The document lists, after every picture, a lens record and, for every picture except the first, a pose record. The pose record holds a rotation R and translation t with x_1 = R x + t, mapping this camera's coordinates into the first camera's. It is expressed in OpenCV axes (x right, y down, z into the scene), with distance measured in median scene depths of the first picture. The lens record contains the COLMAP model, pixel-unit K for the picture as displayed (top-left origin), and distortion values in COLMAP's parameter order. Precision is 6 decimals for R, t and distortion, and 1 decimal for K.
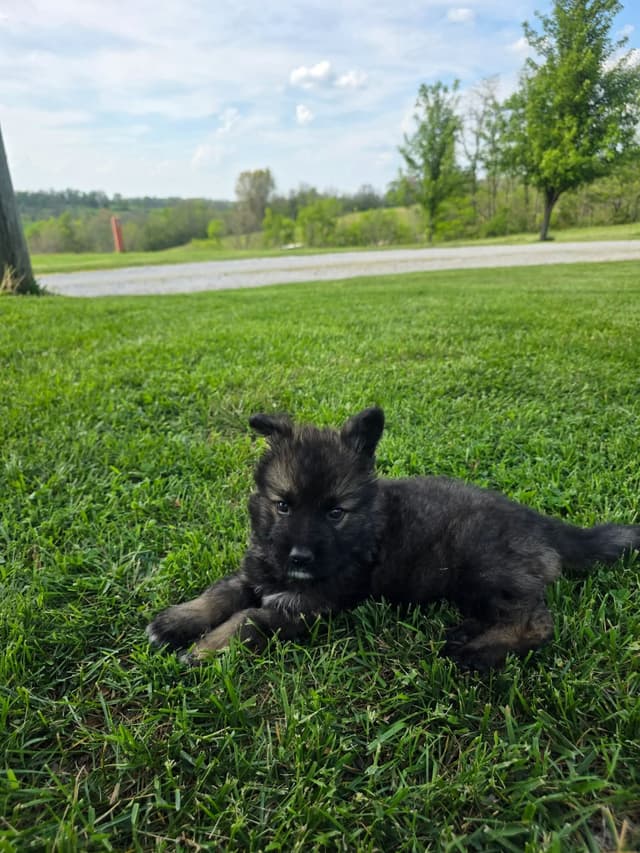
lens RADIAL K [[568.6, 0, 308.6], [0, 568.6, 427.6], [0, 0, 1]] dist [-0.002294, -0.001728]
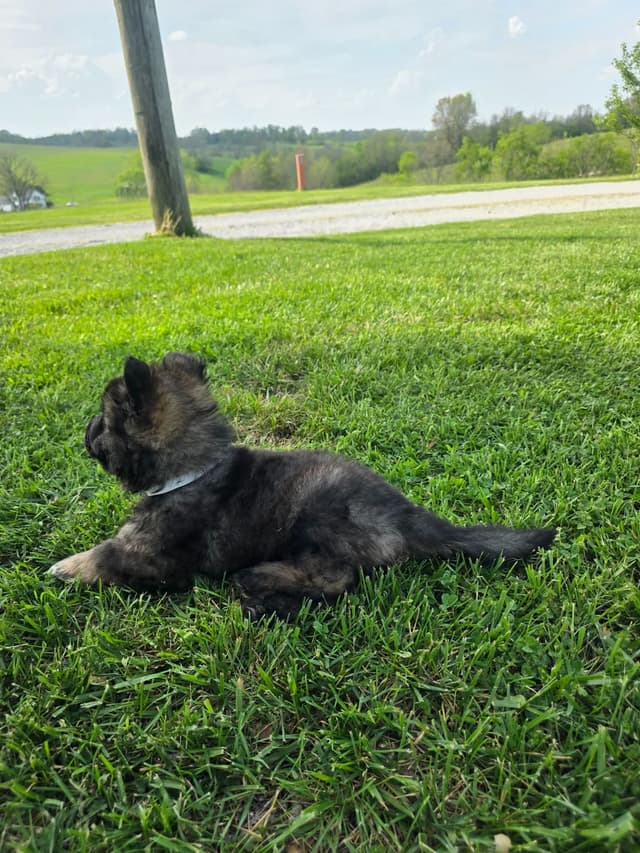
lens RADIAL K [[563.5, 0, 320.0], [0, 563.5, 426.5], [0, 0, 1]] dist [0.000683, -0.005337]
pose [[0.951467, 0.107721, -0.288284, 0.107514], [-0.076717, 0.990189, 0.116795, -0.016814], [0.298037, -0.089010, 0.950395, 0.011732]]
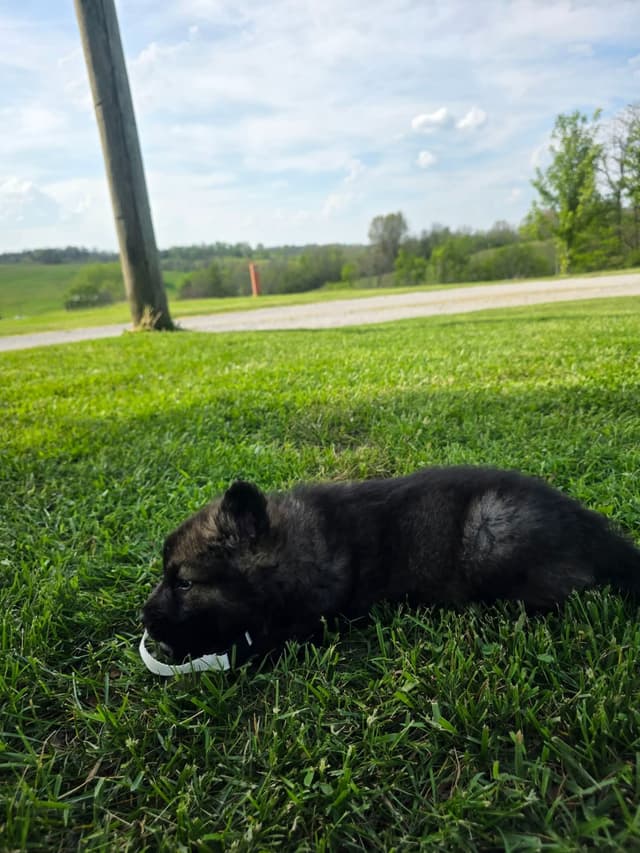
lens RADIAL K [[563.5, 0, 320.0], [0, 563.5, 426.5], [0, 0, 1]] dist [0.000683, -0.005337]
pose [[0.977364, 0.012379, -0.211203, 0.034413], [-0.026845, 0.997474, -0.065764, 0.014264], [0.209855, 0.069946, 0.975227, 0.012140]]
